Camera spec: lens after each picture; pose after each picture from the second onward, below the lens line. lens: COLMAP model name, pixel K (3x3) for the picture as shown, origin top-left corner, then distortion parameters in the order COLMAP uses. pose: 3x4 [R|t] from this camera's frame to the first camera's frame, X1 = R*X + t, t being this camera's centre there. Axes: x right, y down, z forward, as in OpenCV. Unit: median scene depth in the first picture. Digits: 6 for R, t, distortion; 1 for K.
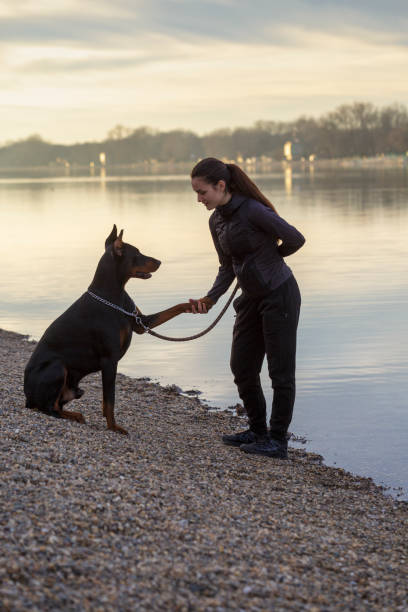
lens RADIAL K [[1670.5, 0, 204.0], [0, 1670.5, 306.0], [0, 0, 1]] dist [-0.153226, 0.414979]
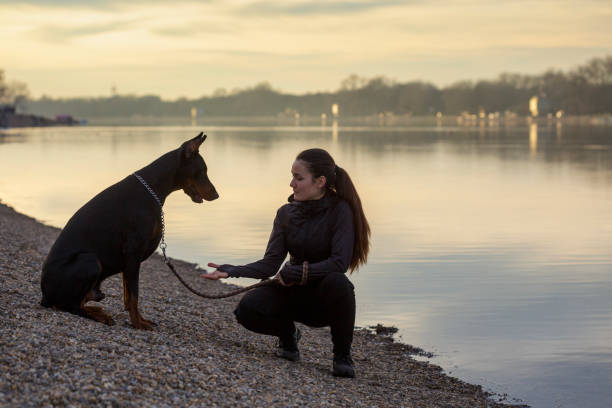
lens RADIAL K [[1793.1, 0, 306.0], [0, 1793.1, 204.0], [0, 0, 1]] dist [-0.118104, -0.698792]
pose [[0.996785, 0.025254, -0.076042, 0.077777], [-0.028013, 0.998979, -0.035435, 0.035685], [0.075070, 0.037451, 0.996475, -0.108461]]
